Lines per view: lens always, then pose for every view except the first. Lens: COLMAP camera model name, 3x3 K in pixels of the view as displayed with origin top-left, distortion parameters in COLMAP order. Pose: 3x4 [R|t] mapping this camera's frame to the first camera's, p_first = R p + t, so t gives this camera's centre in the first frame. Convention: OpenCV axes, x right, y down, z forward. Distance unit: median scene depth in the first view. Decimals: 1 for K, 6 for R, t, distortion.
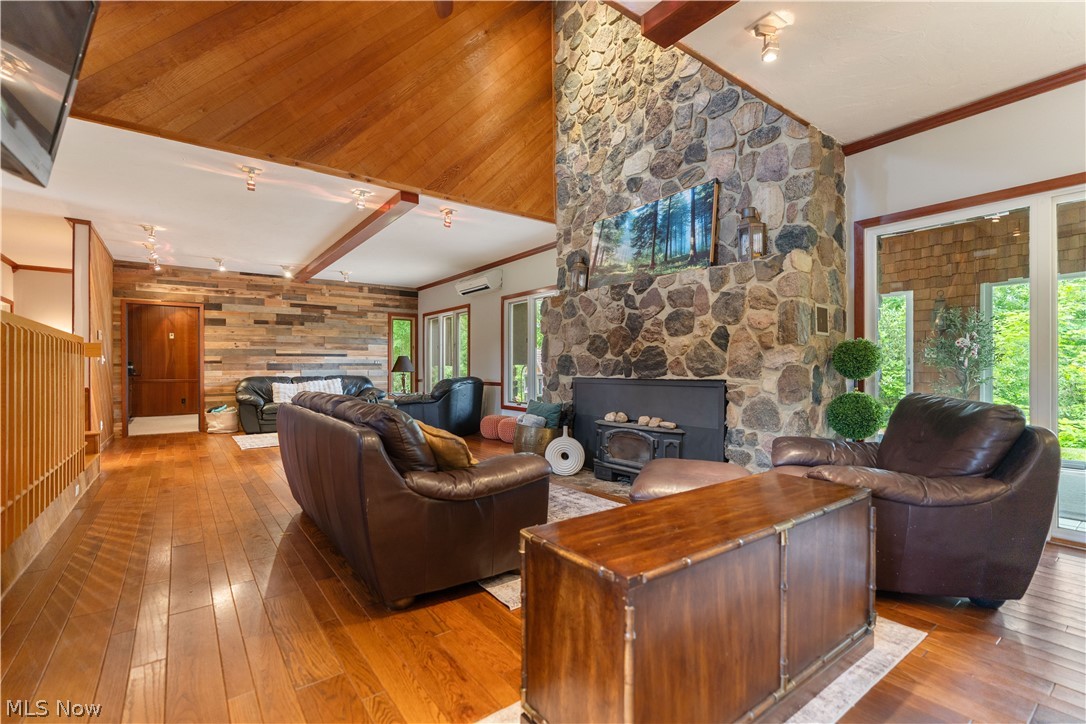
lens RADIAL K [[491.3, 0, 544.8], [0, 491.3, 372.0], [0, 0, 1]] dist [-0.007496, 0.003750]
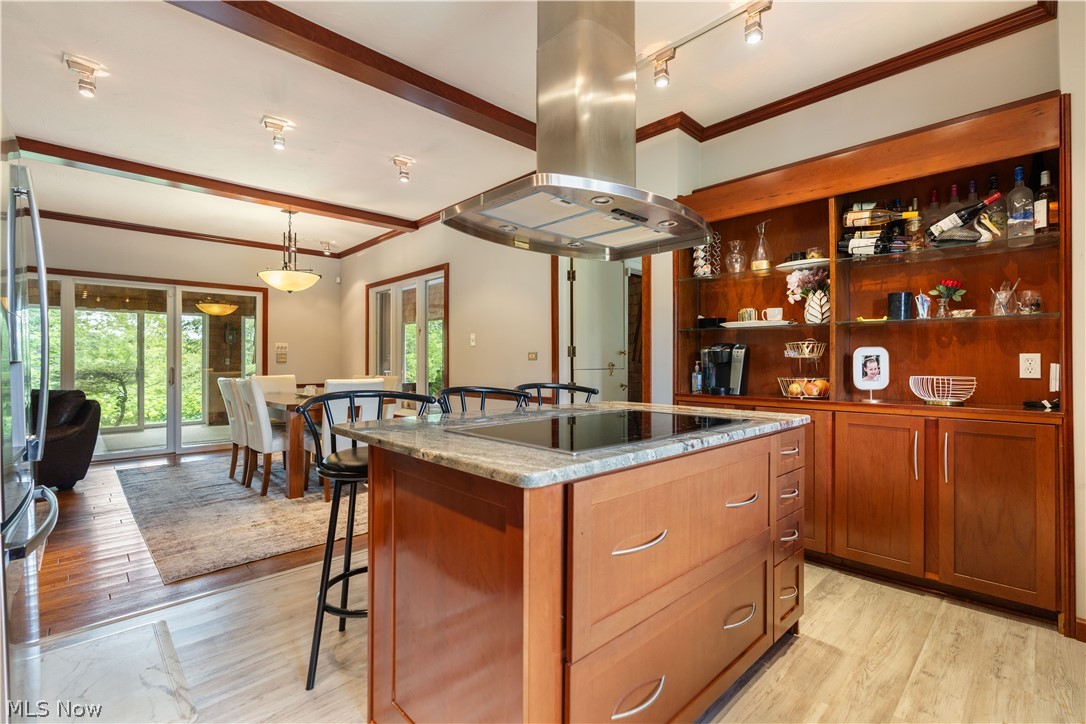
lens RADIAL K [[491.3, 0, 544.9], [0, 491.3, 357.9], [0, 0, 1]] dist [-0.007496, 0.003750]
pose [[-0.123672, 0.013401, 0.992233, -0.581204], [0.010599, 0.999870, -0.012183, -0.010726], [-0.992267, 0.009010, -0.123797, -0.311569]]
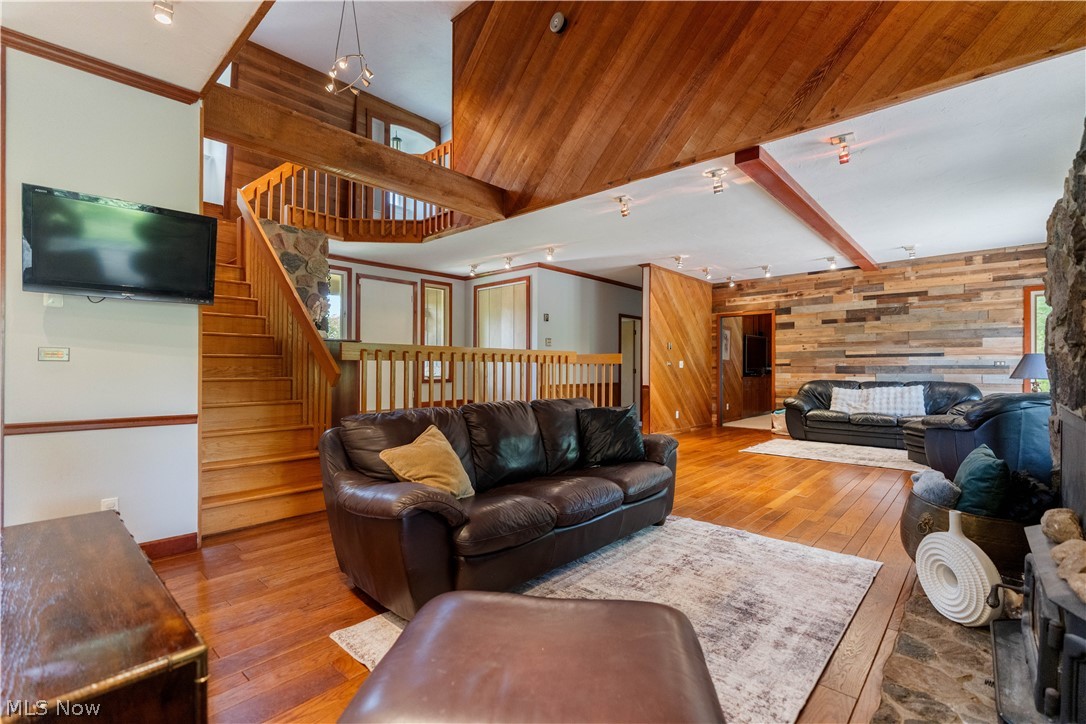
lens RADIAL K [[491.3, 0, 542.6], [0, 491.3, 363.0], [0, 0, 1]] dist [-0.007496, 0.003750]
pose [[0.189790, -0.006666, -0.981802, 0.389413], [-0.008802, 0.999925, -0.008491, -0.018101], [0.981785, 0.010253, 0.189718, 0.500117]]
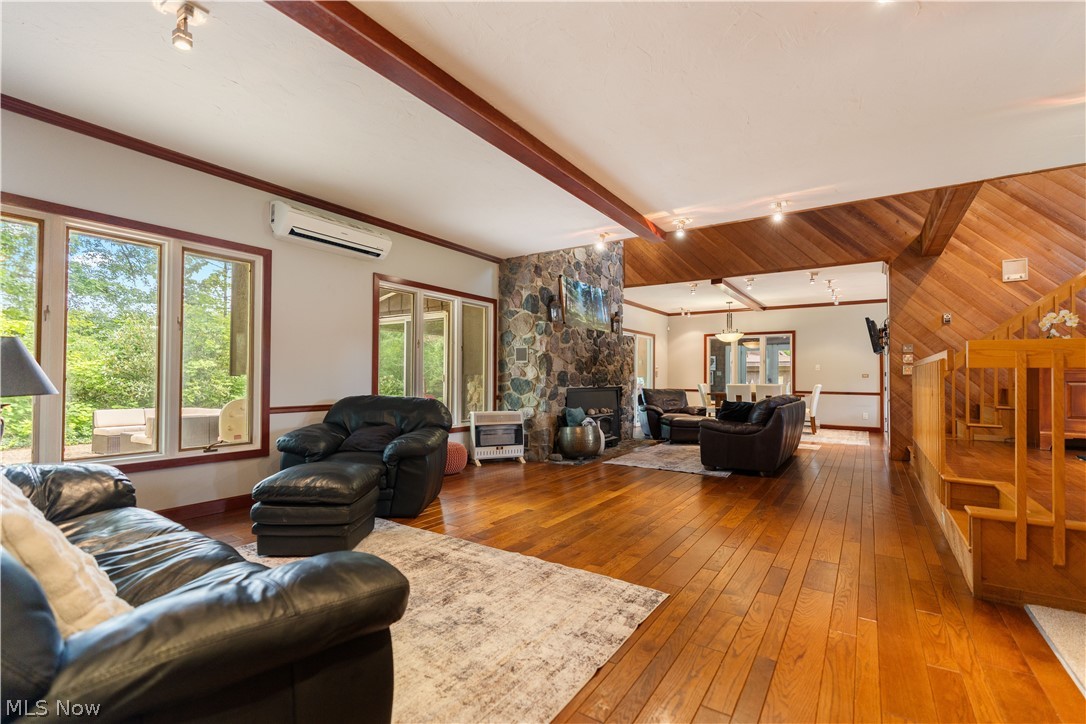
lens RADIAL K [[491.3, 0, 543.3], [0, 491.3, 371.1], [0, 0, 1]] dist [-0.007496, 0.003750]
pose [[-0.337653, 0.012086, 0.941193, -1.192491], [0.000895, 0.999921, -0.012519, -0.019444], [-0.941270, -0.003385, -0.337638, 1.535509]]
